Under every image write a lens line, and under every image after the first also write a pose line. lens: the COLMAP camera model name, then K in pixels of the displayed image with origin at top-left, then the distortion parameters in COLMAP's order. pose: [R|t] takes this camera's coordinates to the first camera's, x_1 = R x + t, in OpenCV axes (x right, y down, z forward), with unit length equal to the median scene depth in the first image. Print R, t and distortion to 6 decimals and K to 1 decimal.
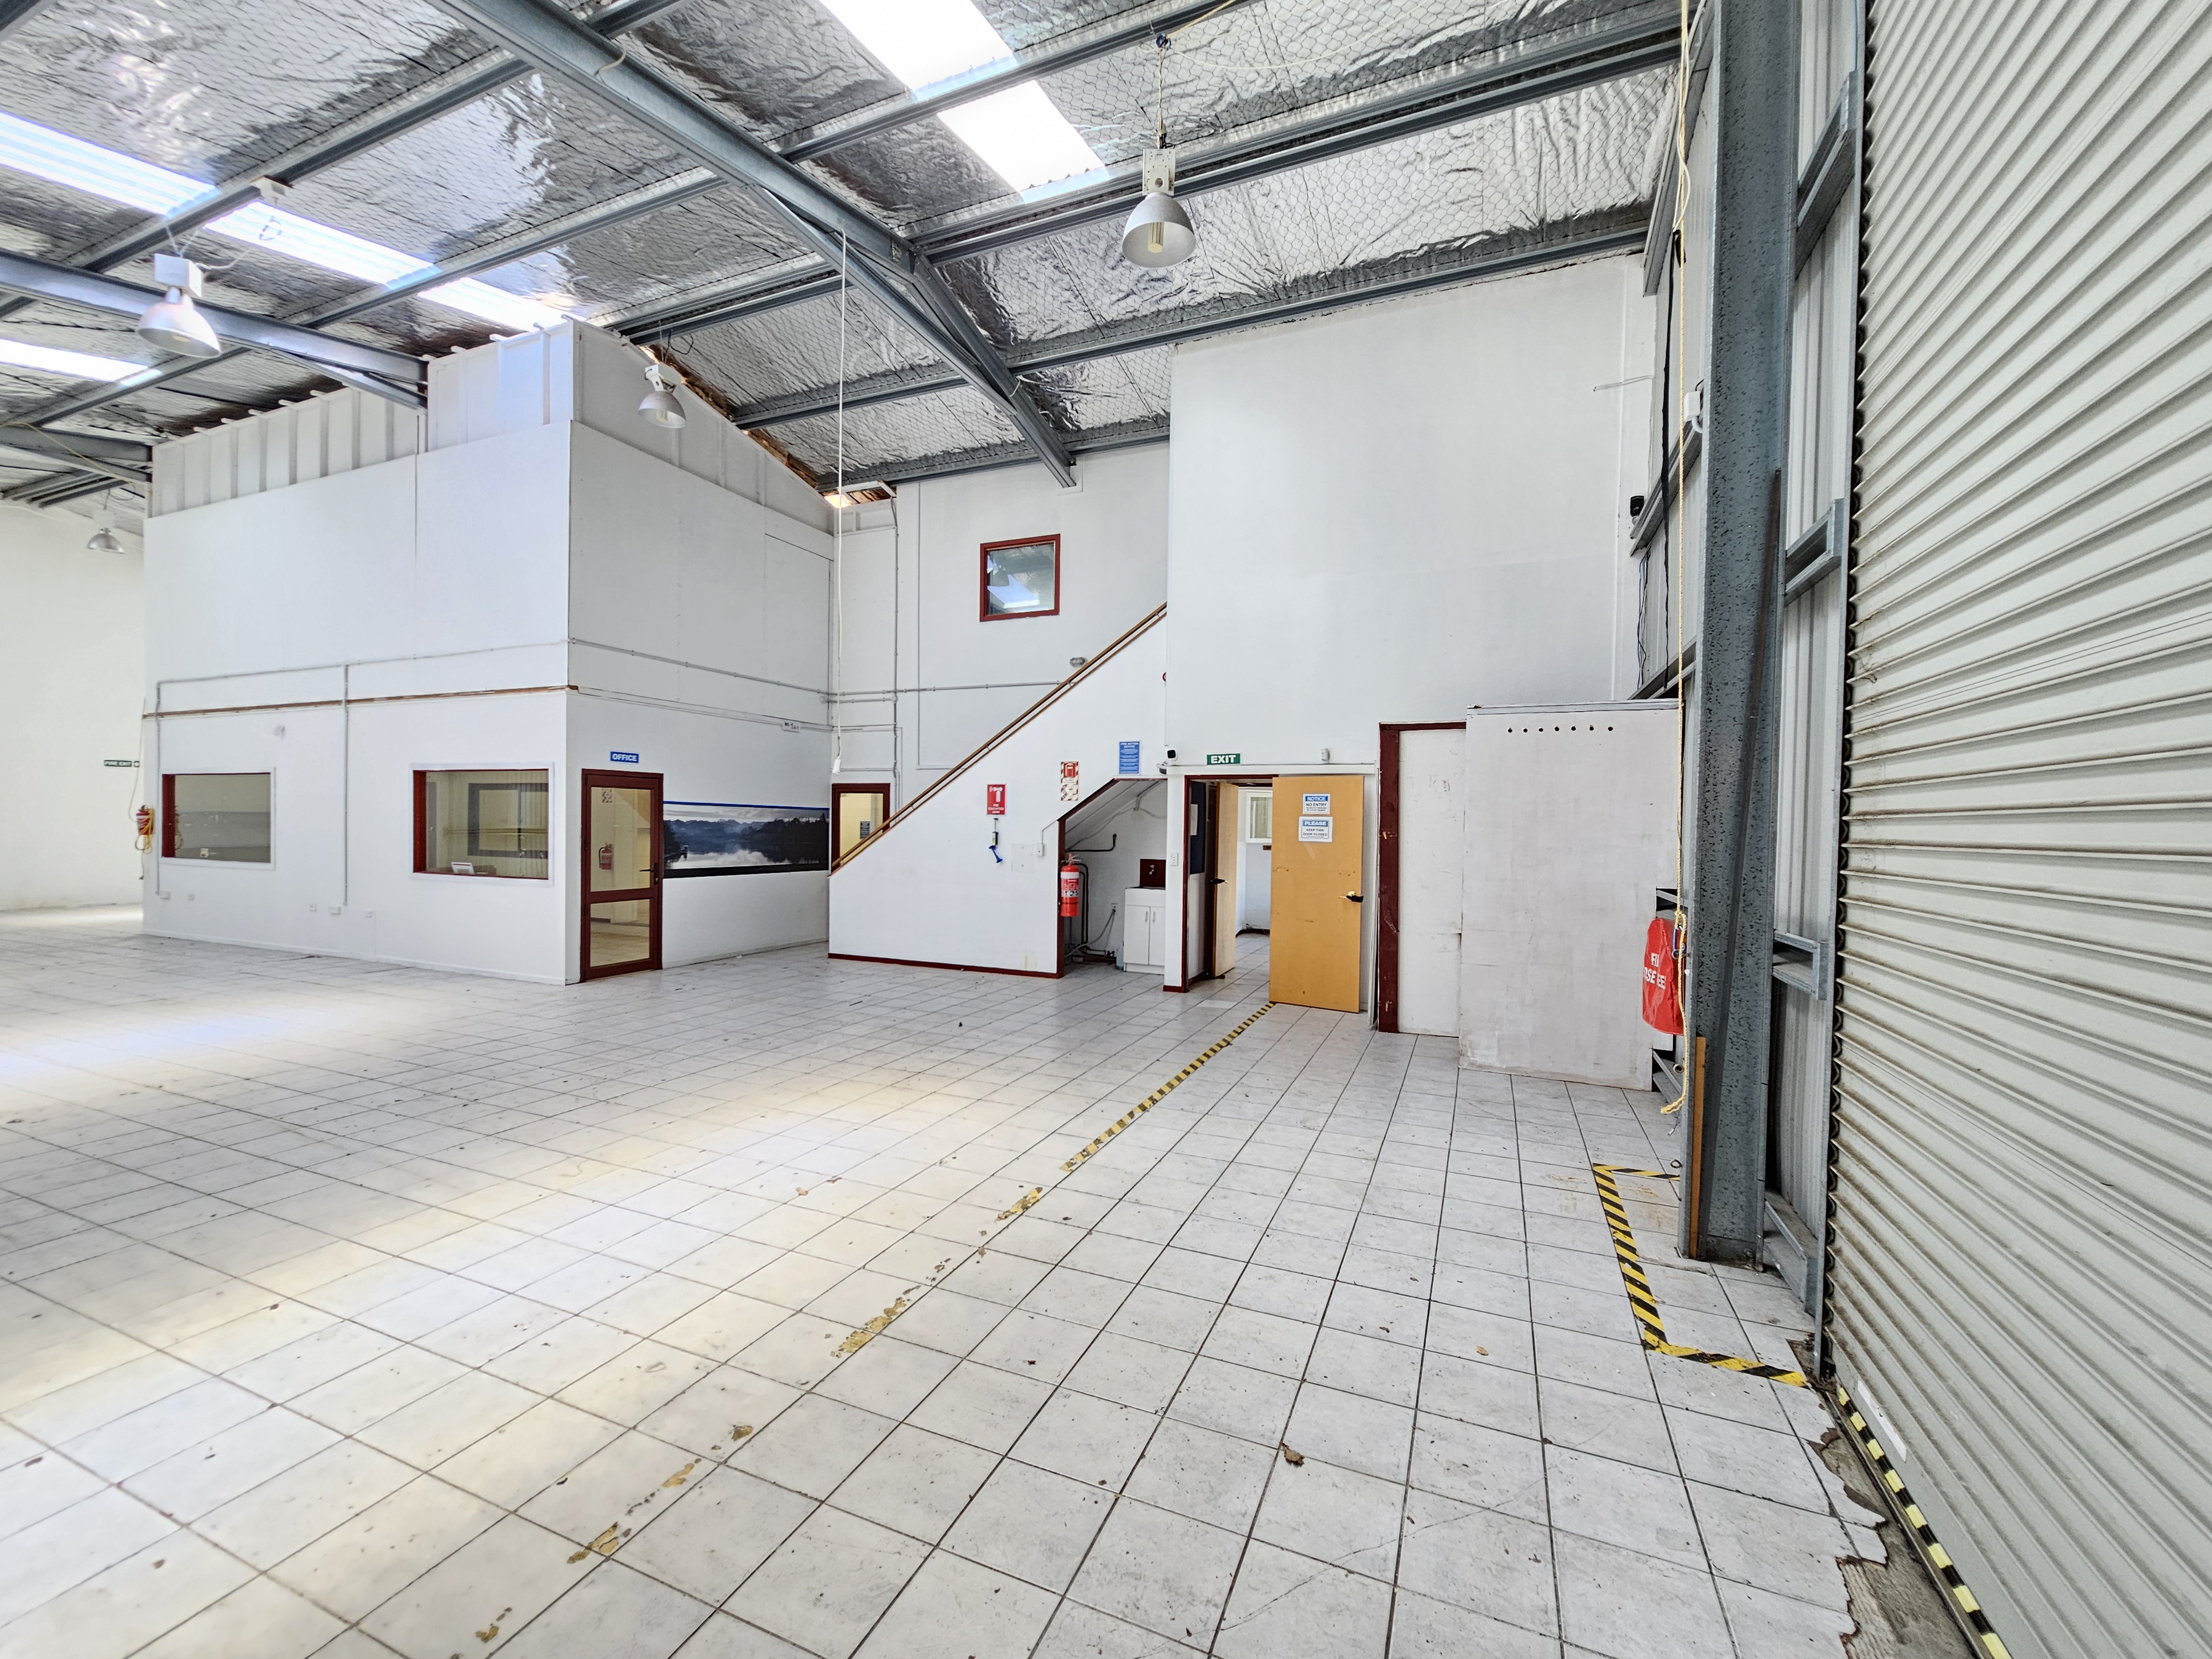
lens RADIAL K [[905.3, 0, 1104.8], [0, 905.3, 836.0], [0, 0, 1]] dist [-0.000560, 0.000366]
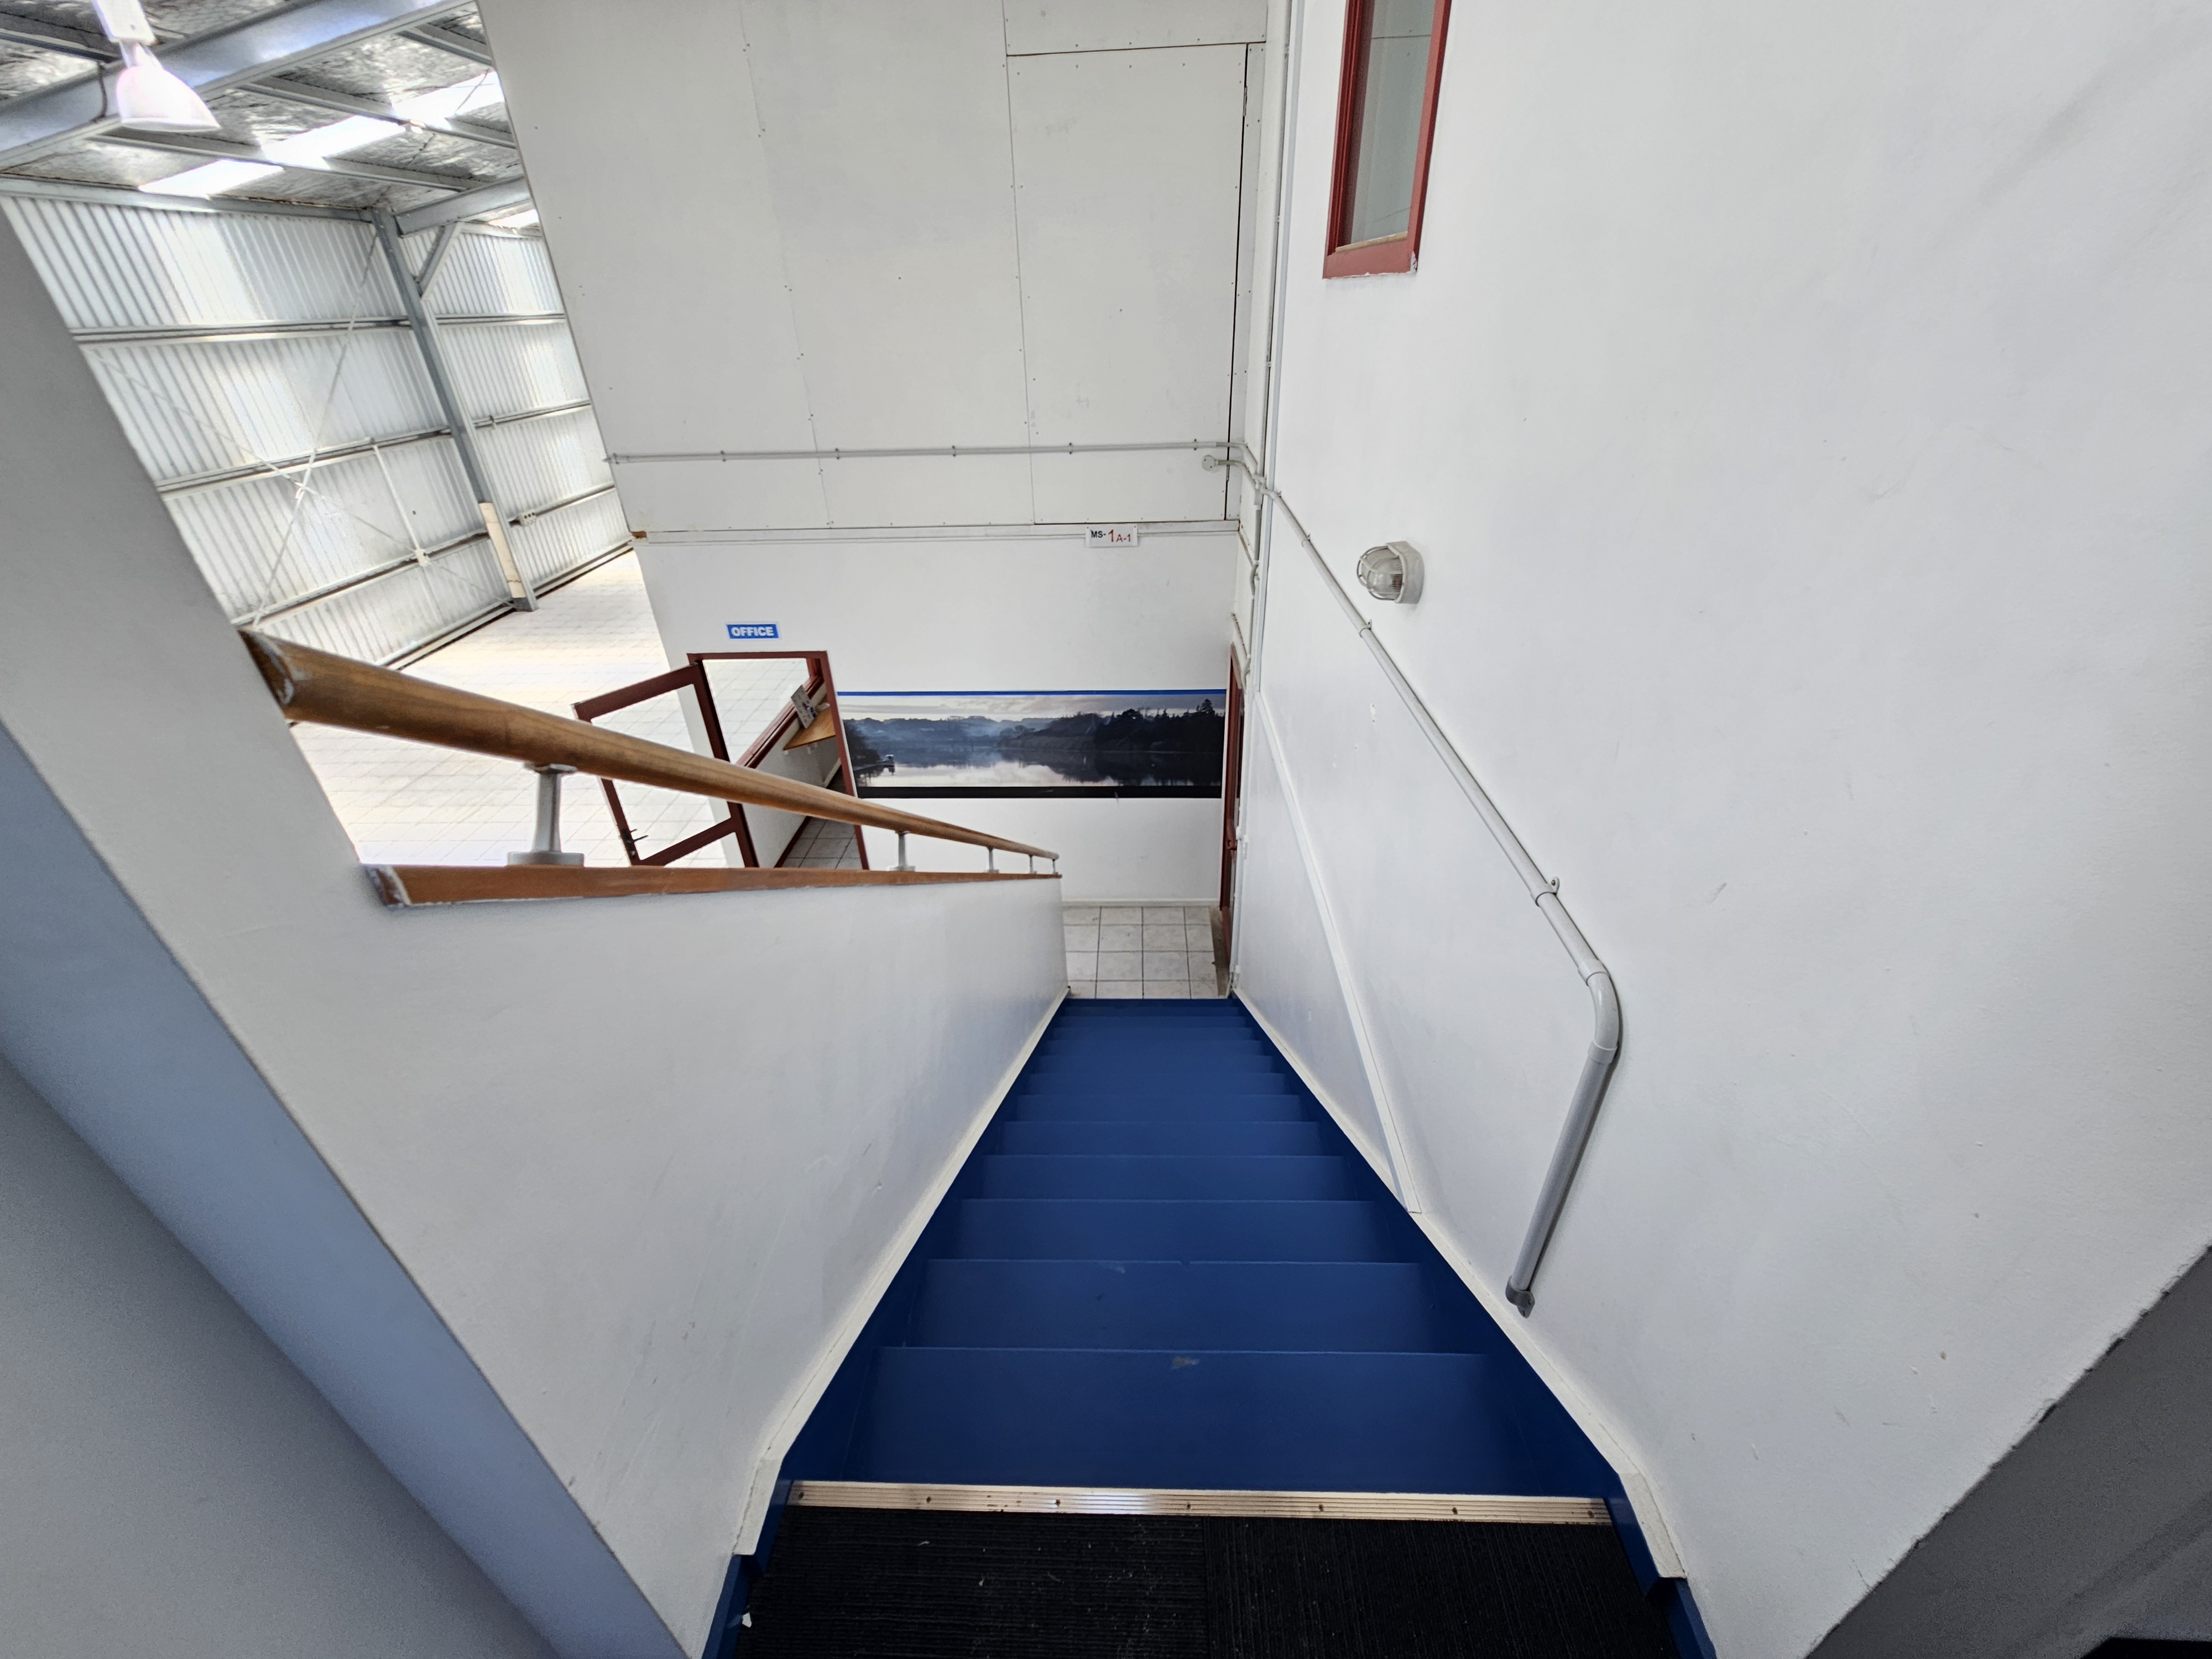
lens RADIAL K [[900.9, 0, 1102.6], [0, 900.9, 838.6], [0, 0, 1]] dist [-0.000965, -0.000379]
pose [[0.364647, 0.467630, -0.805205, 0.156176], [0.014693, 0.861749, 0.507122, -0.294964], [0.931030, -0.196751, 0.307363, 1.050788]]
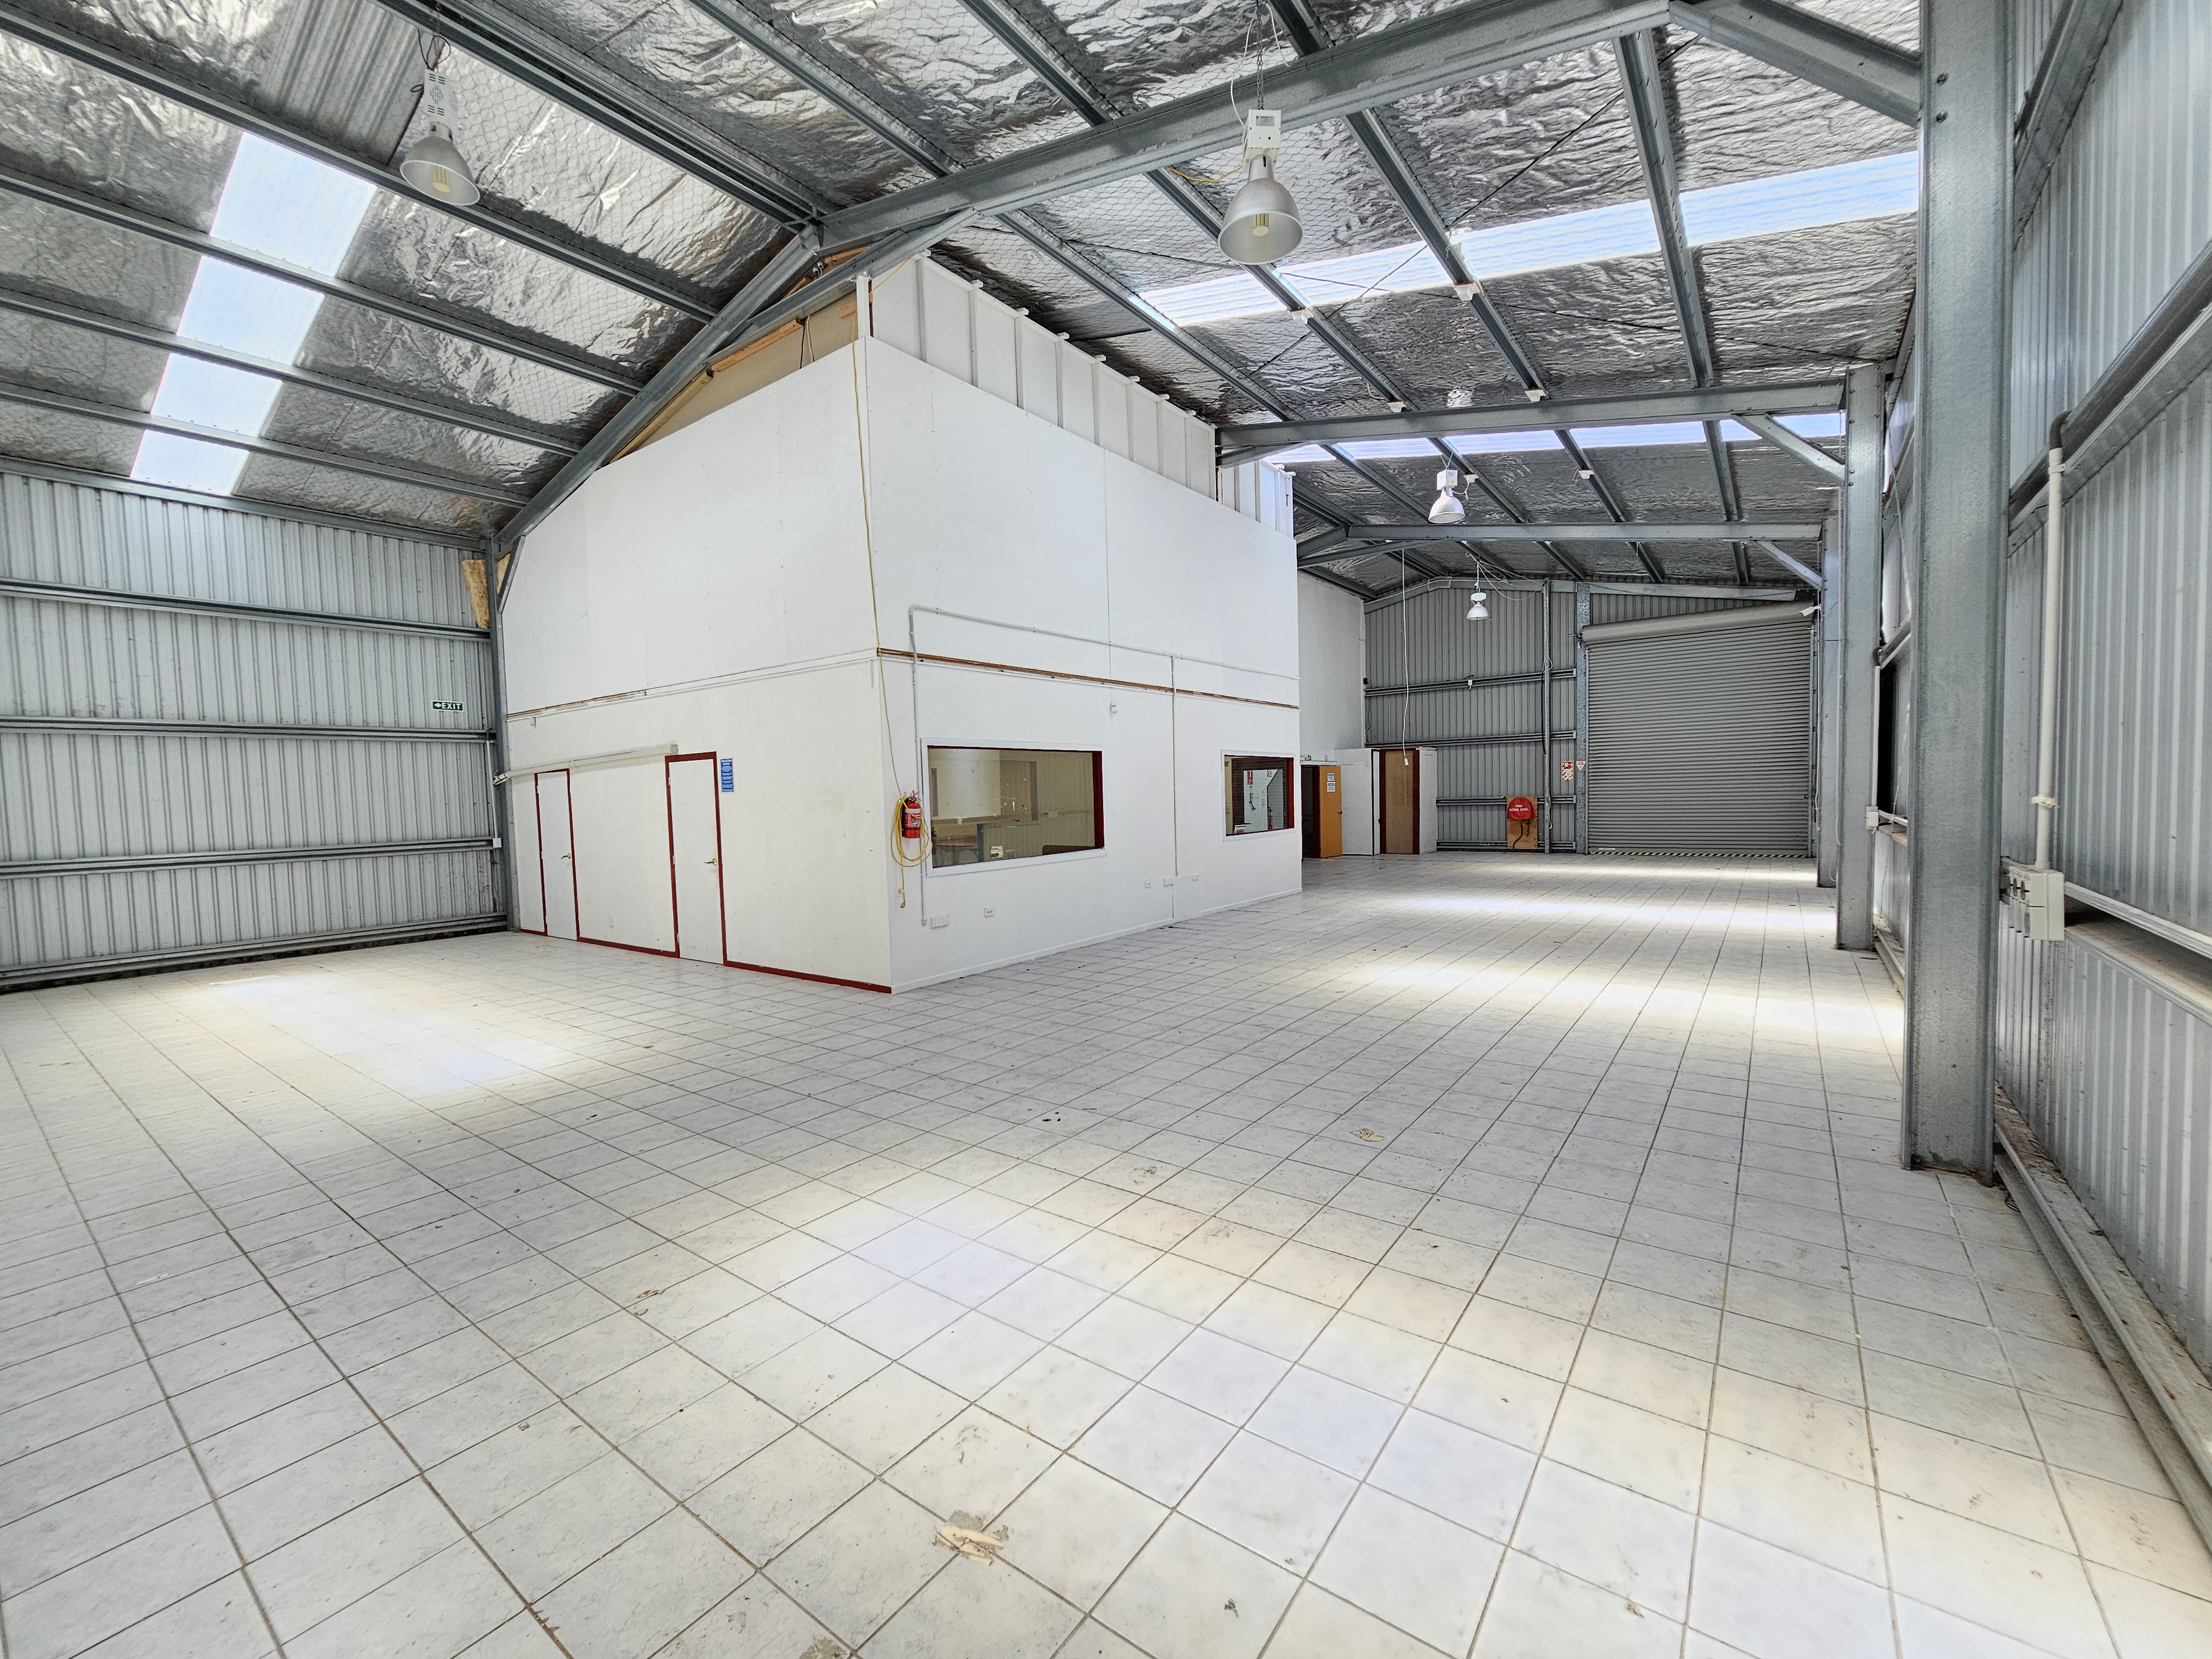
lens RADIAL K [[900.9, 0, 1102.6], [0, 900.9, 838.6], [0, 0, 1]] dist [-0.000965, -0.000379]
pose [[0.239567, -0.071633, 0.968234, -2.152913], [0.044812, 0.997027, 0.062675, -0.045437], [-0.969845, 0.028373, 0.242065, 0.913545]]
